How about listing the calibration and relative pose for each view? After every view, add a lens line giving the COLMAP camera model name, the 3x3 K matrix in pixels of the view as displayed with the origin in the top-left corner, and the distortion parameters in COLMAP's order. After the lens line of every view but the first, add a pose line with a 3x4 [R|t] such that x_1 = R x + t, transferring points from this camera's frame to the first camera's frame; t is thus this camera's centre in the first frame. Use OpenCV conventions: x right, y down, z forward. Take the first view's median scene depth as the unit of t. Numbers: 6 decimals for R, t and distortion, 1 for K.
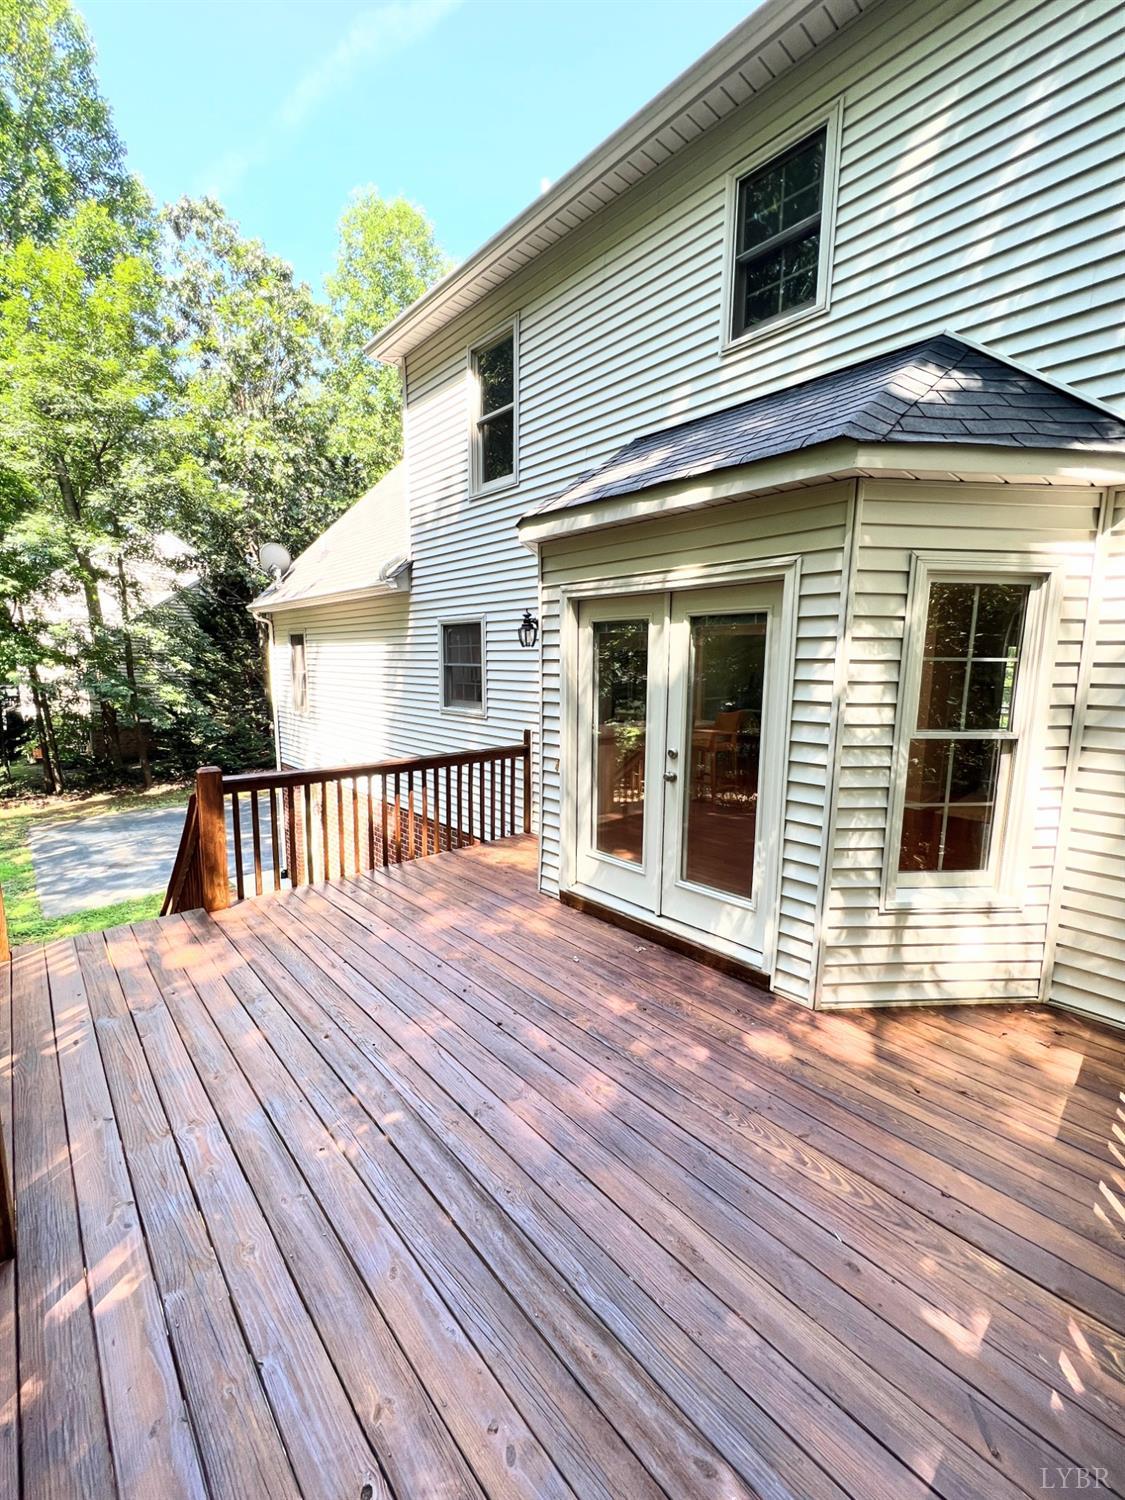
lens RADIAL K [[599.2, 0, 562.2], [0, 599.2, 748.6], [0, 0, 1]] dist [-0.001204, 0.000338]
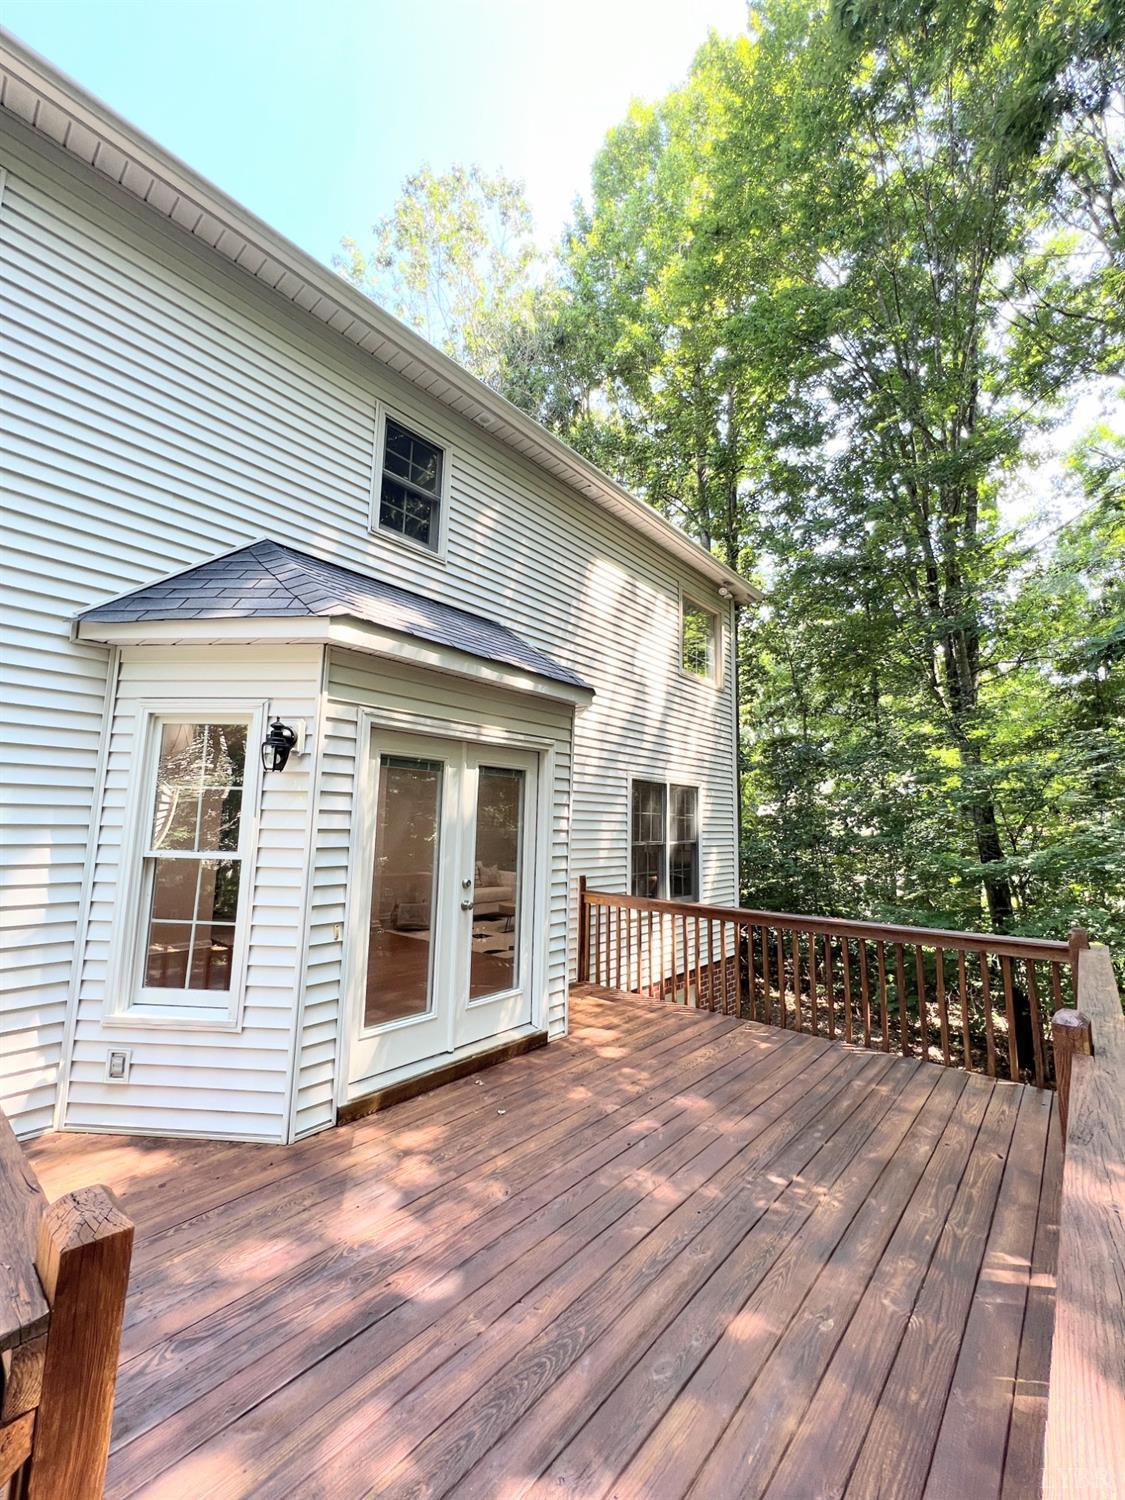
lens RADIAL K [[599.2, 0, 563.3], [0, 599.2, 746.0], [0, 0, 1]] dist [-0.001204, 0.000338]
pose [[-0.109660, 0.117160, 0.987040, -1.064773], [0.120163, 0.987308, -0.103842, -0.118330], [-0.986679, 0.107218, -0.122346, 1.030726]]
